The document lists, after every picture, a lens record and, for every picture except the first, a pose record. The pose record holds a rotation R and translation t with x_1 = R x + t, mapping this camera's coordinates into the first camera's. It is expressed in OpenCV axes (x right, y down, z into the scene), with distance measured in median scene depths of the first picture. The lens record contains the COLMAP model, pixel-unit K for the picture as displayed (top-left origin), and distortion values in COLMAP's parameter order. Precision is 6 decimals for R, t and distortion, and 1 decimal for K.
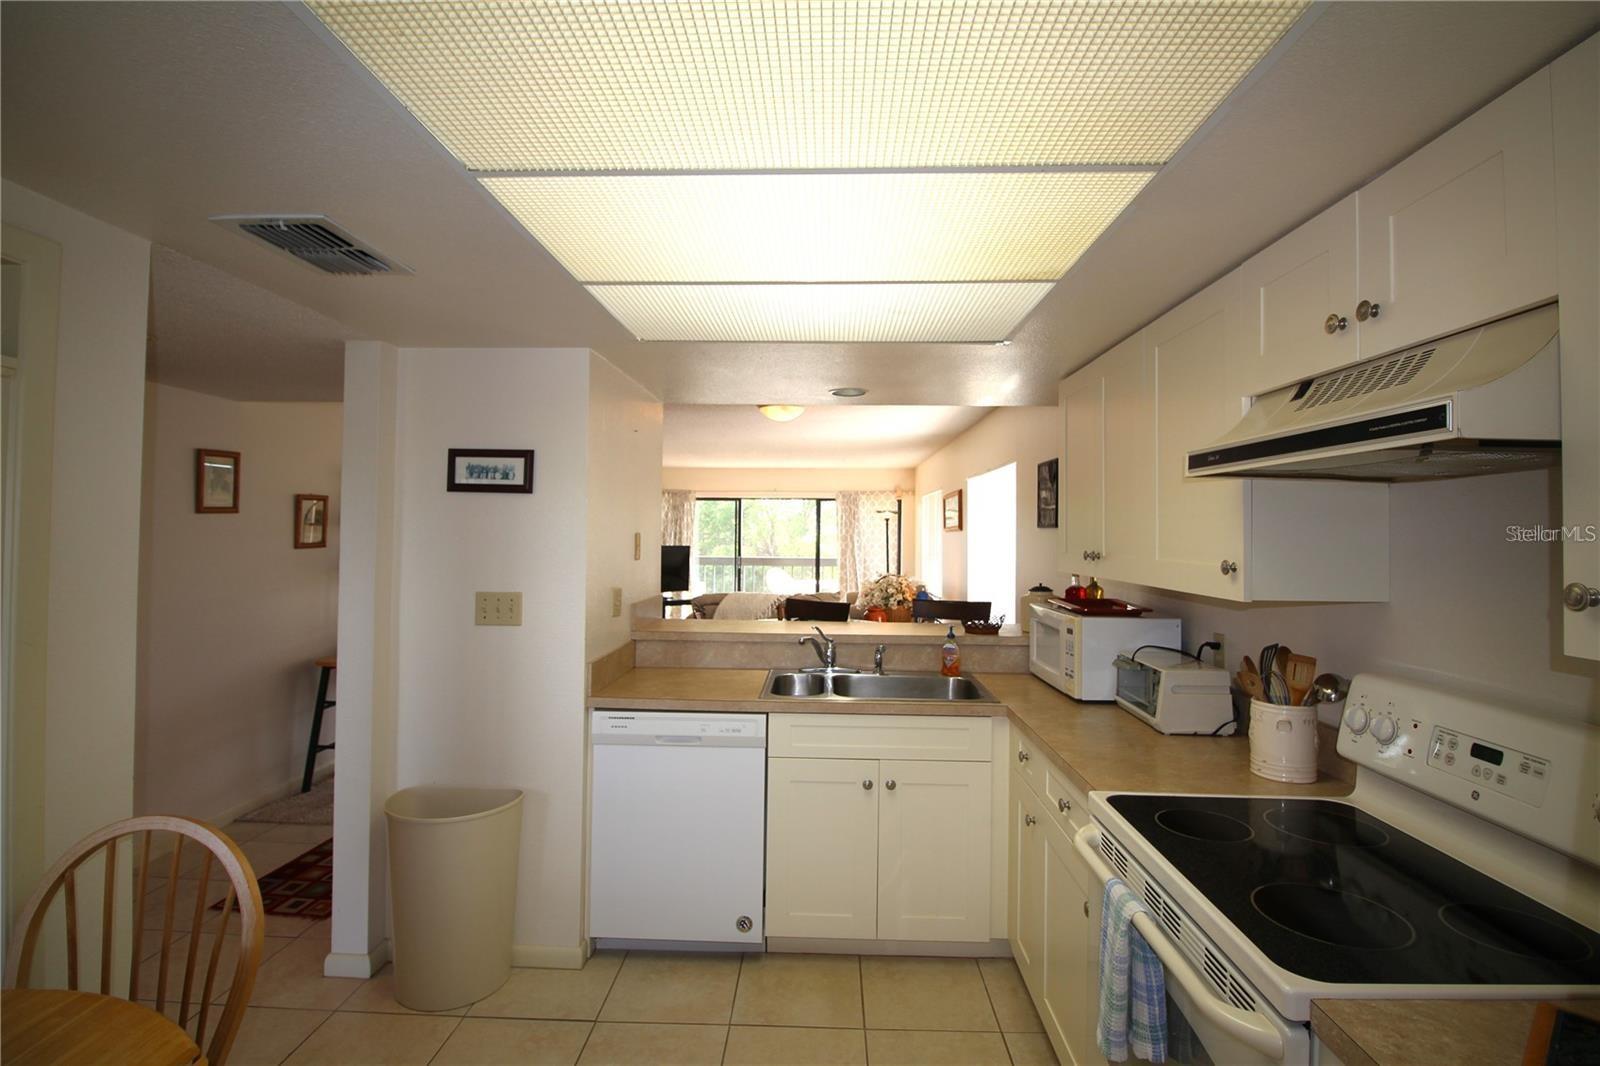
lens RADIAL K [[767.9, 0, 798.0], [0, 767.9, 515.4], [0, 0, 1]] dist [0.000816, -0.011324]
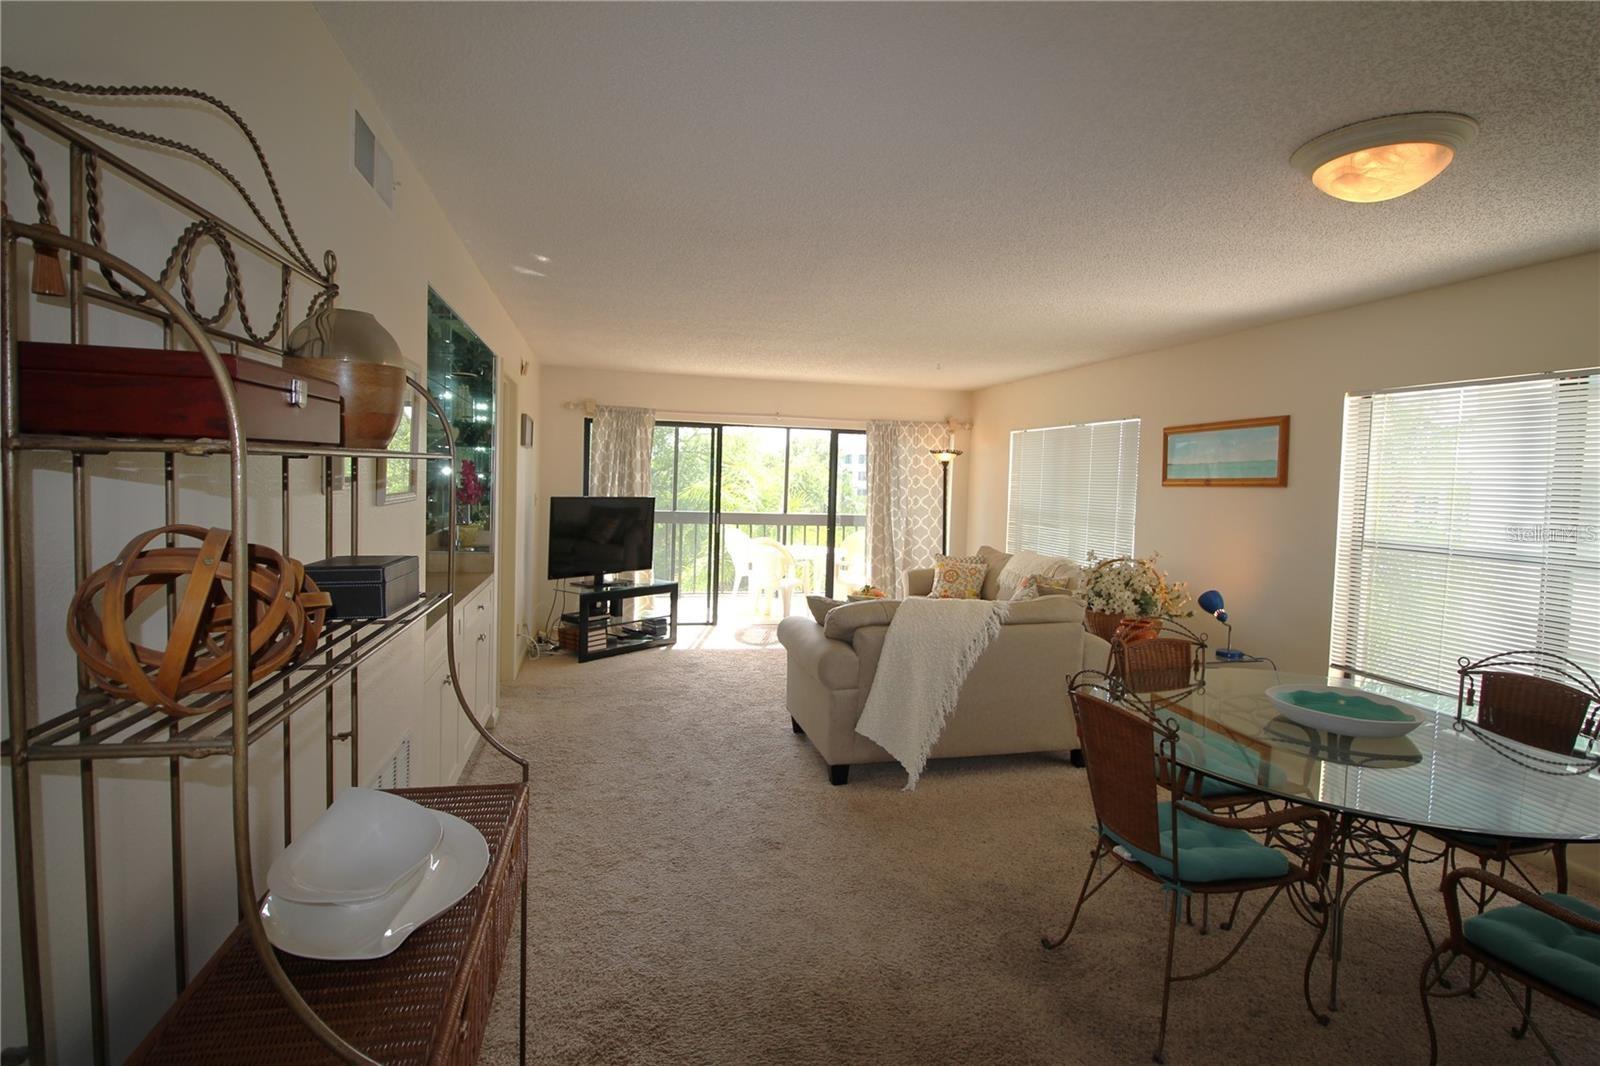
lens RADIAL K [[784.6, 0, 803.0], [0, 784.6, 521.0], [0, 0, 1]] dist [0.001547, -0.013924]
pose [[0.961159, 0.005646, 0.275936, -0.288403], [-0.027875, 0.996664, 0.076702, 0.009496], [-0.274583, -0.081414, 0.958111, 0.505666]]
